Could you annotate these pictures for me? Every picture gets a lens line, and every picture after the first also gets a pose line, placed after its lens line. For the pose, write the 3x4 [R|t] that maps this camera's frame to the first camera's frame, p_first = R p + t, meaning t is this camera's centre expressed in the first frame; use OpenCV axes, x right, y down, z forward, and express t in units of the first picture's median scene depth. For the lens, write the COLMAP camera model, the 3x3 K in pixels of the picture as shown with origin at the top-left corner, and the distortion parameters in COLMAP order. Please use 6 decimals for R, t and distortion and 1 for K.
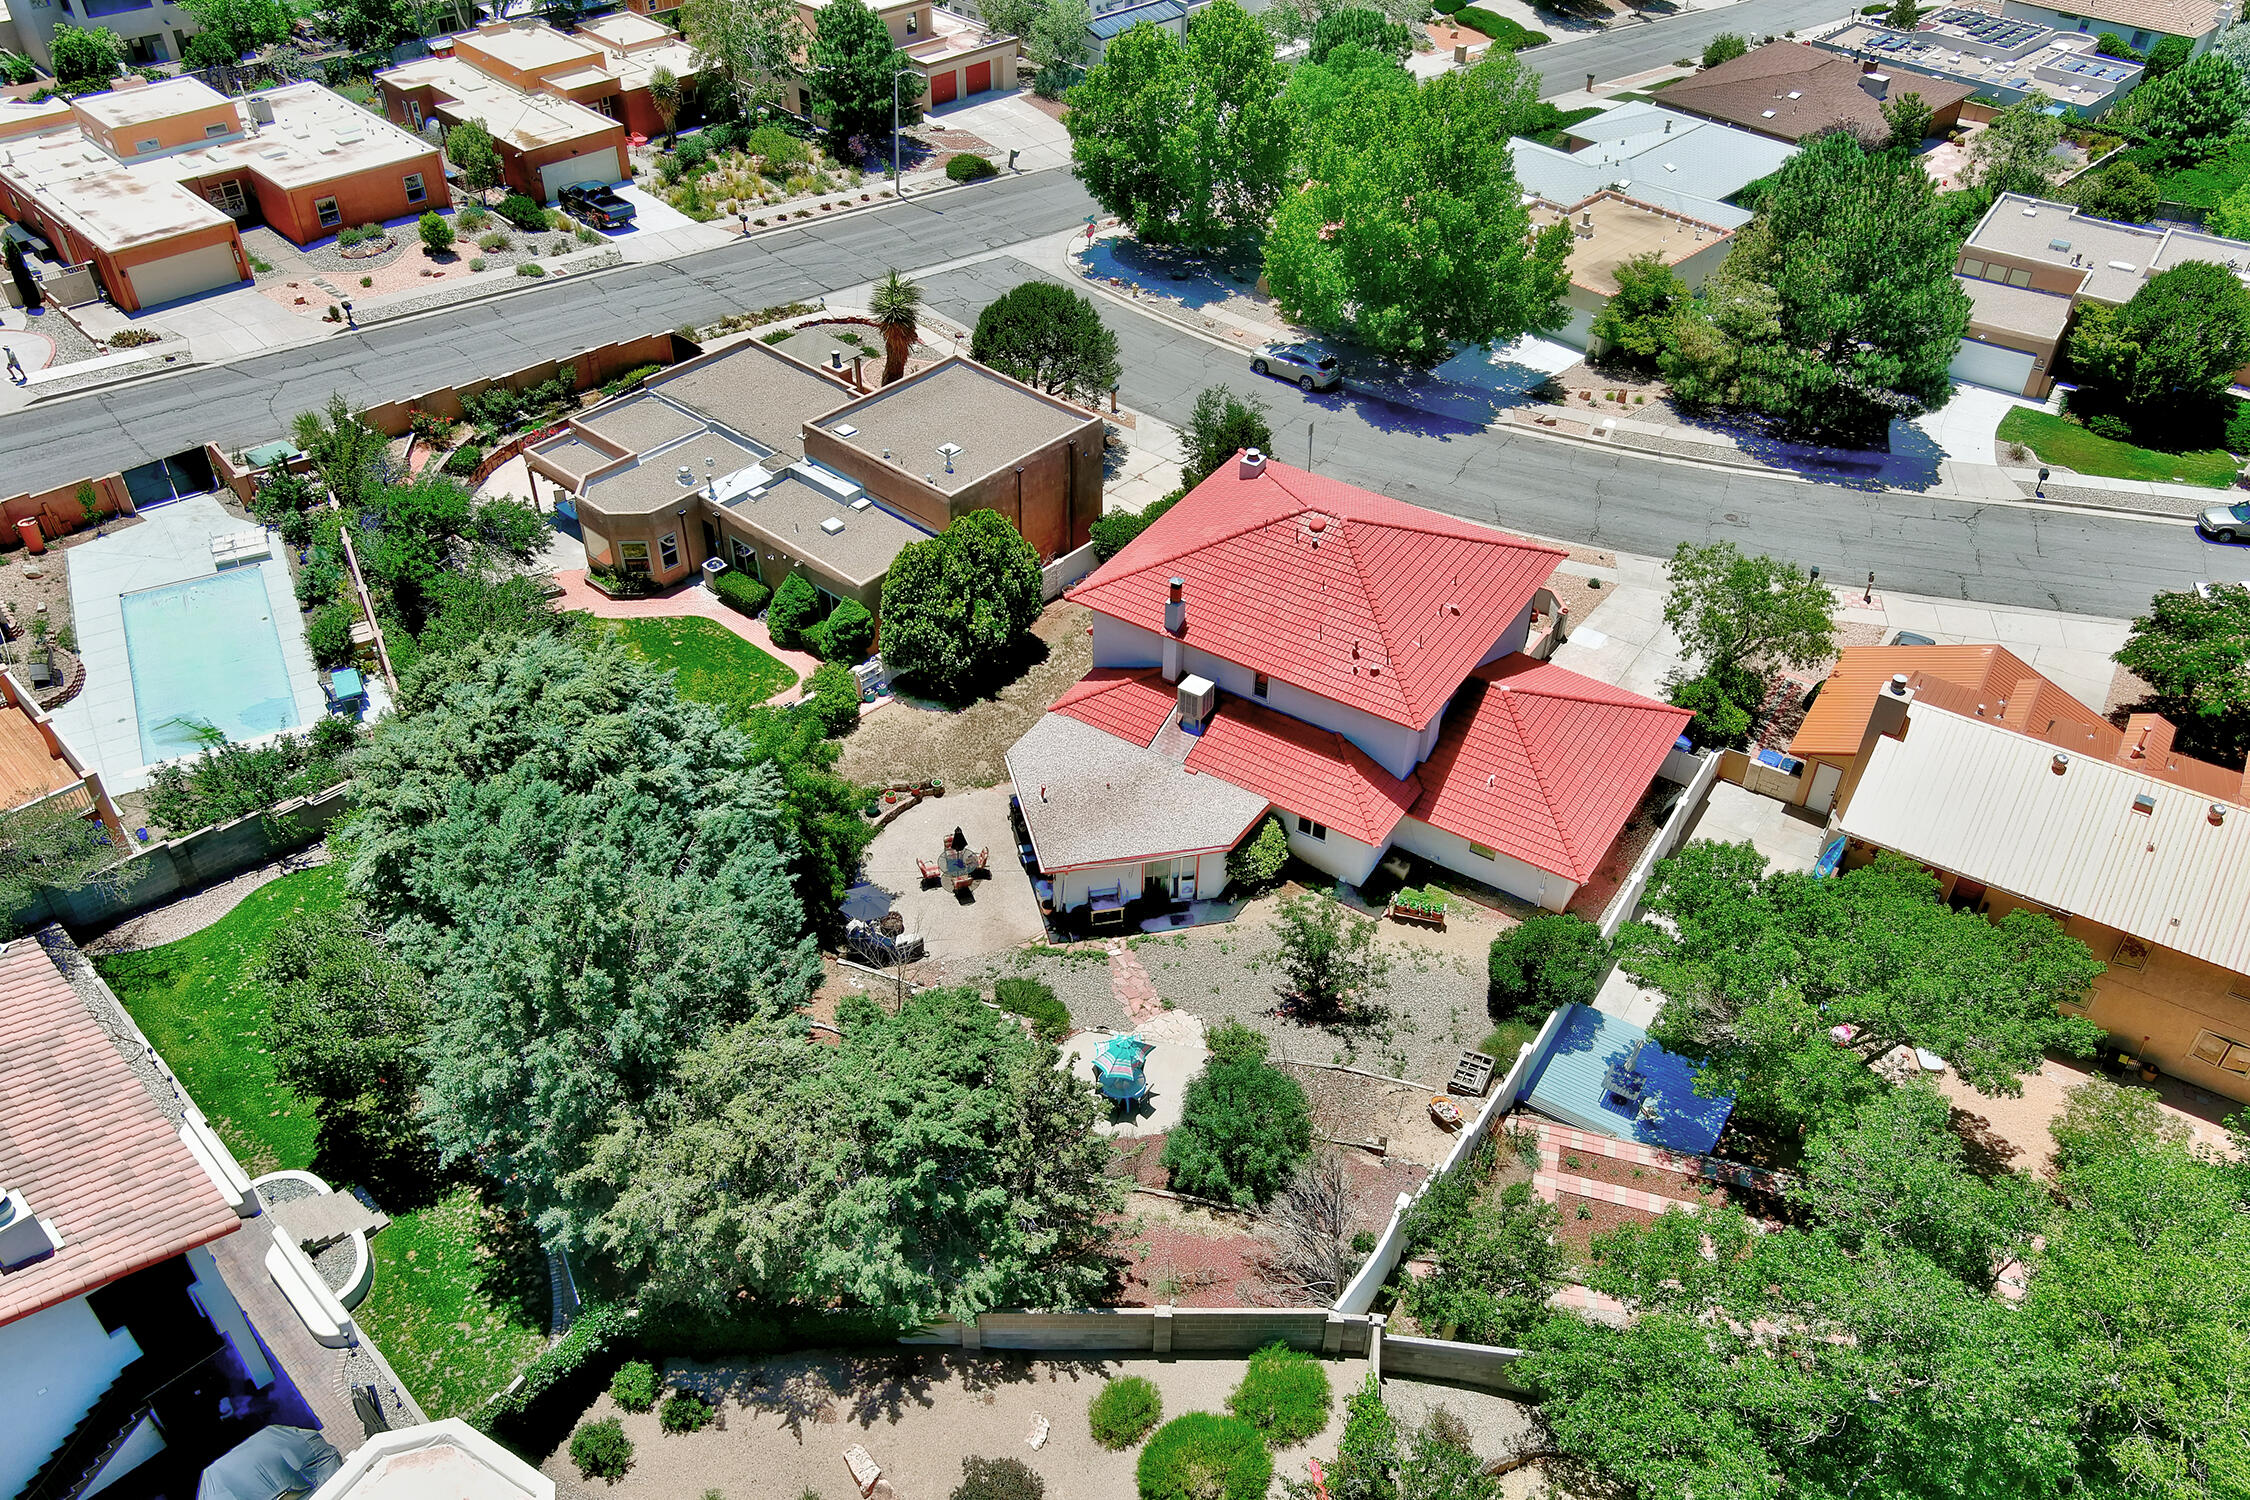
lens RADIAL K [[1754.1, 0, 1125.0], [0, 1754.1, 750.0], [0, 0, 1]] dist [0.034504, -0.004686]
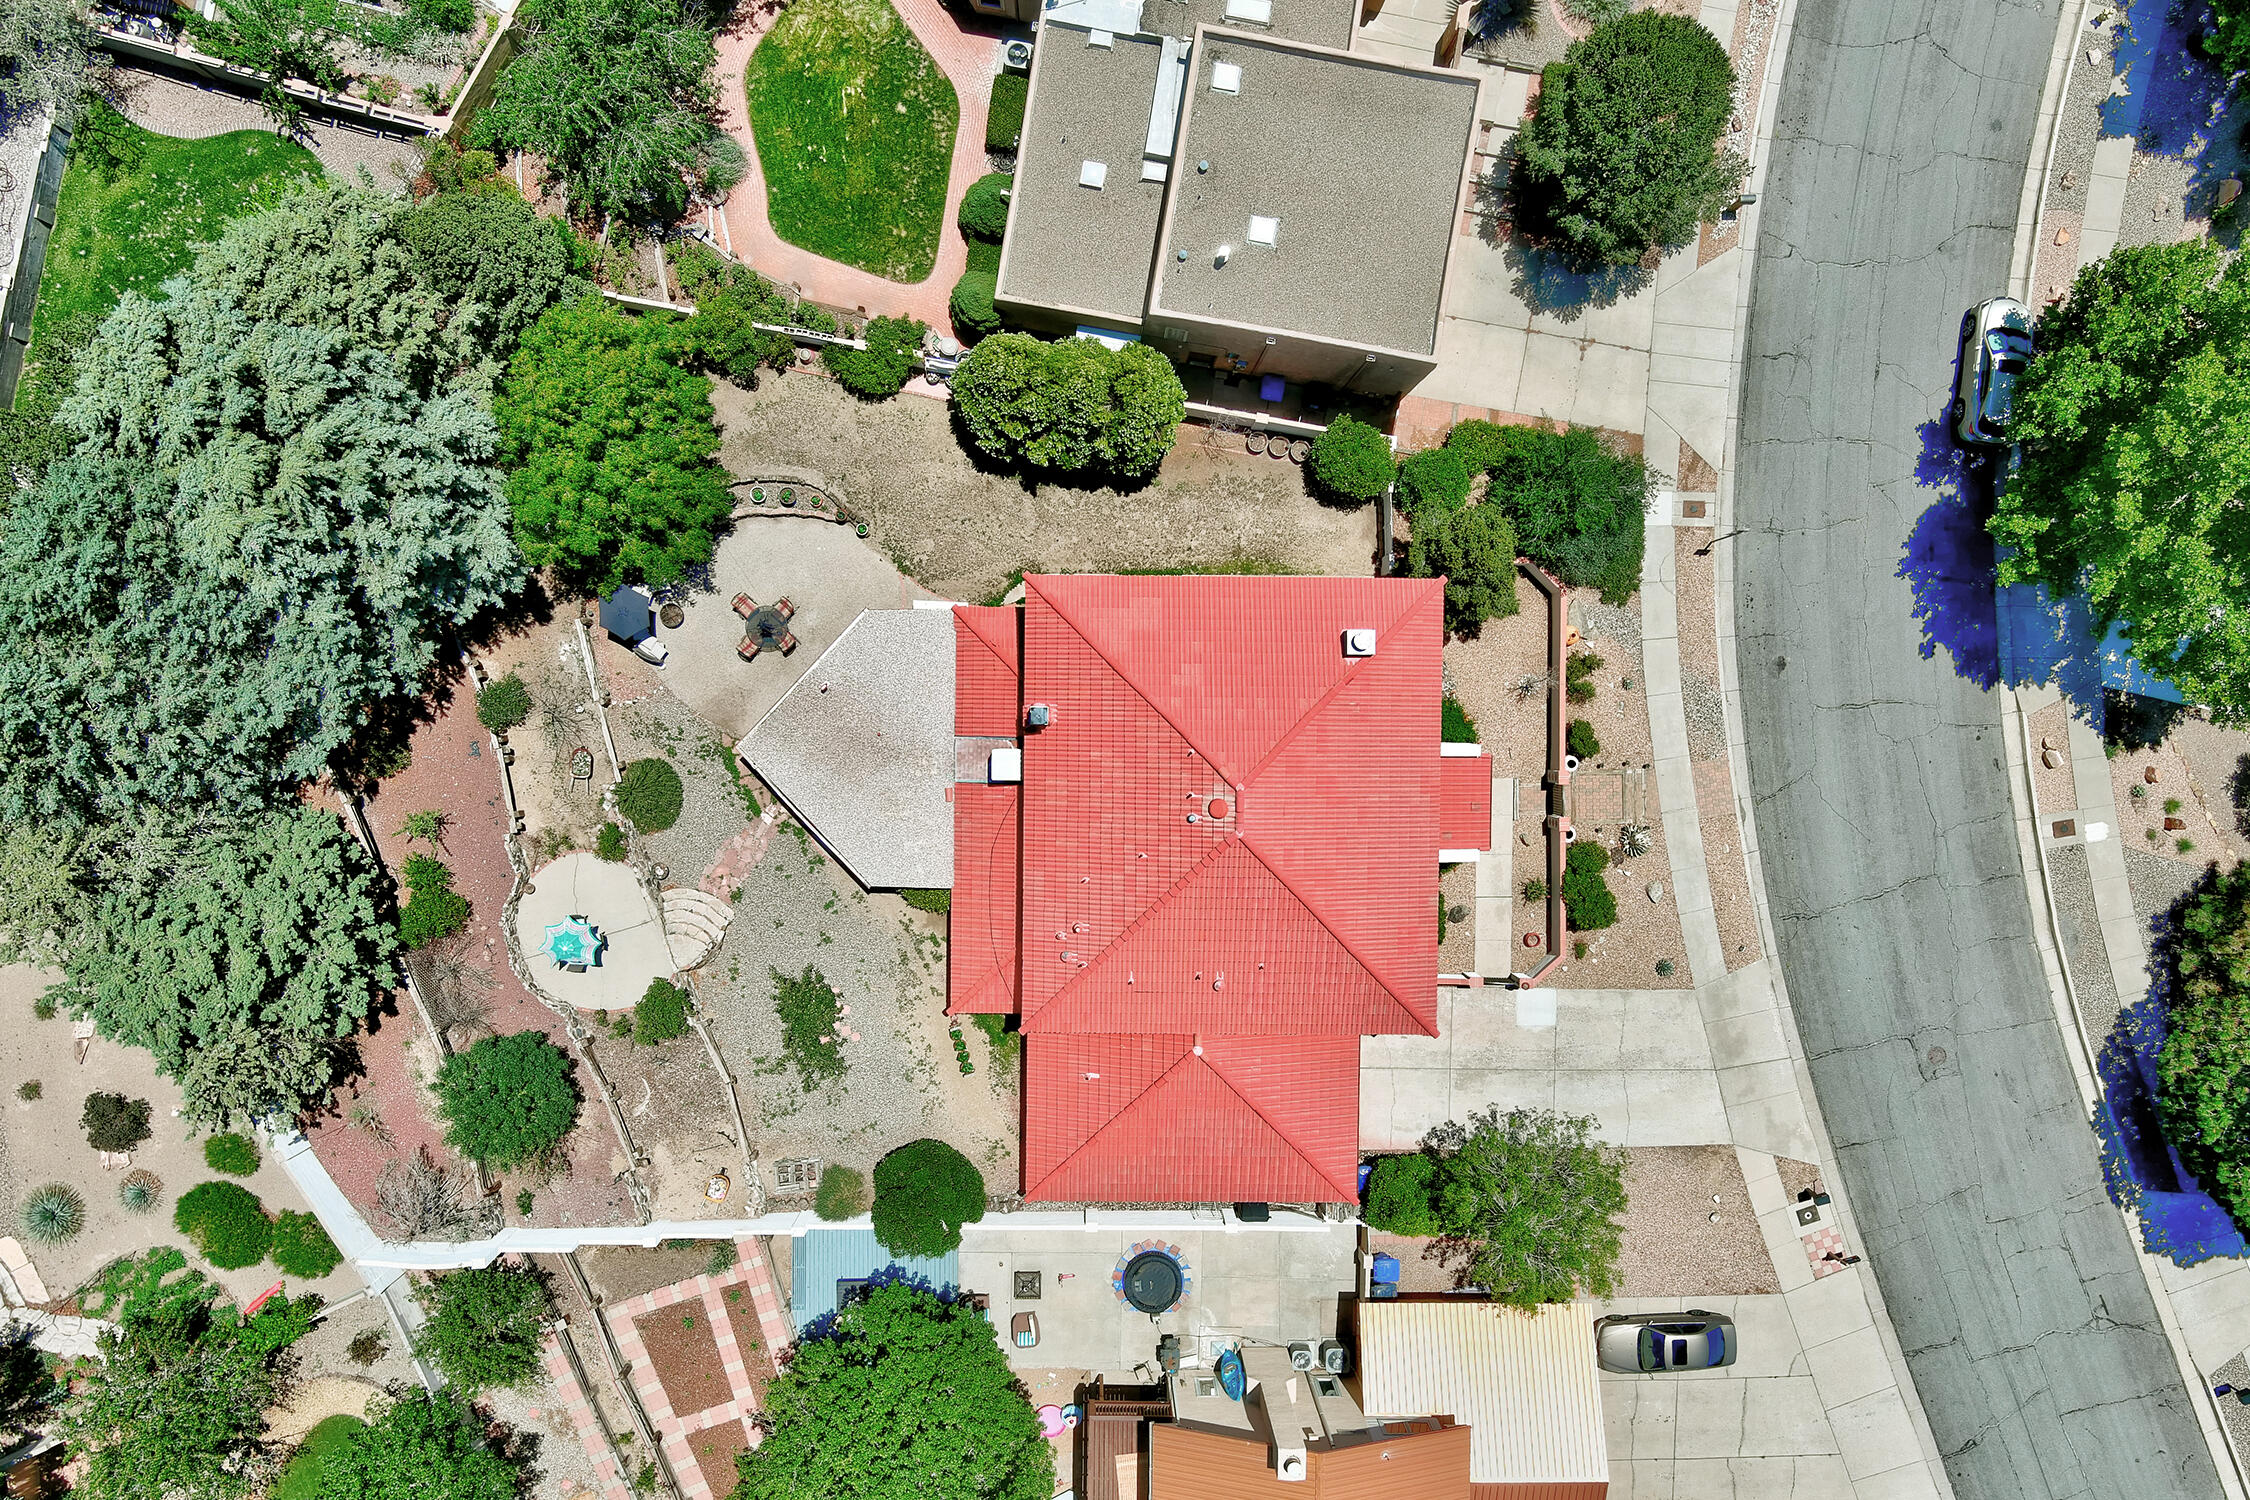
lens RADIAL K [[1754.1, 0, 1125.0], [0, 1754.1, 750.0], [0, 0, 1]] dist [0.034504, -0.004686]
pose [[0.527261, 0.849430, 0.021565, 0.051685], [-0.544508, 0.318287, 0.776019, -0.859193], [0.652309, -0.420907, 0.630341, 0.532639]]
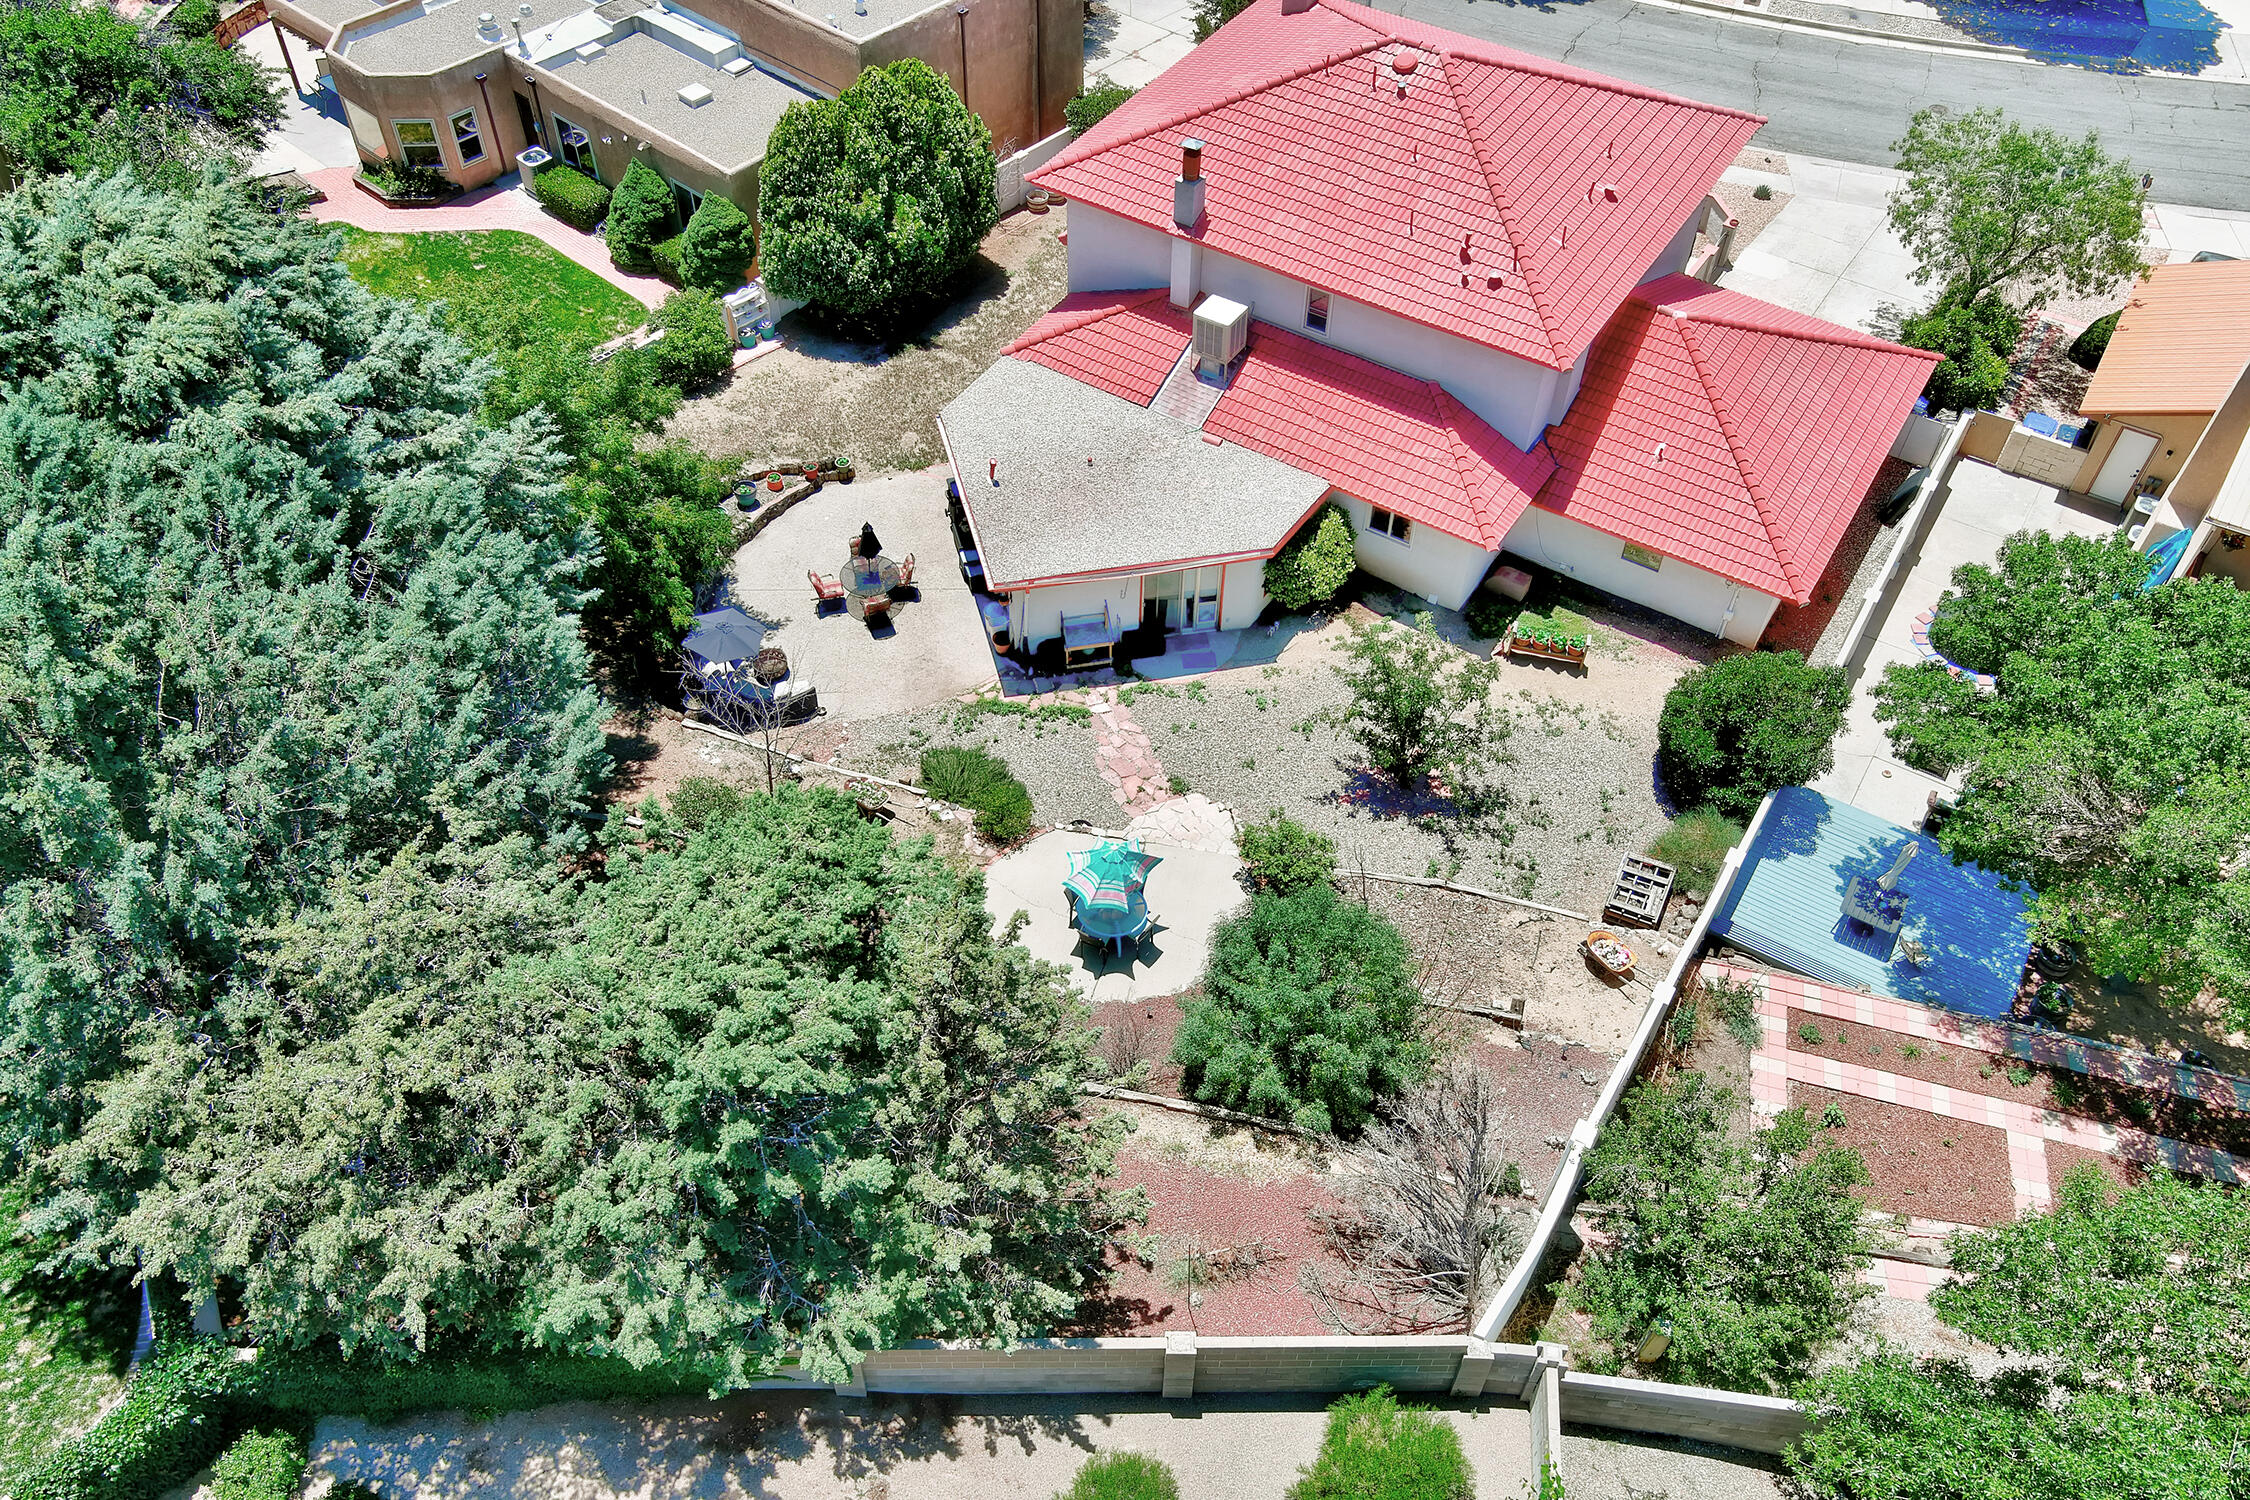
lens RADIAL K [[1754.1, 0, 1125.0], [0, 1754.1, 750.0], [0, 0, 1]] dist [0.034504, -0.004686]
pose [[0.999989, -0.001697, 0.004272, 0.000995], [0.001030, 0.988454, 0.151516, 0.030336], [-0.004480, -0.151510, 0.988446, 0.346612]]
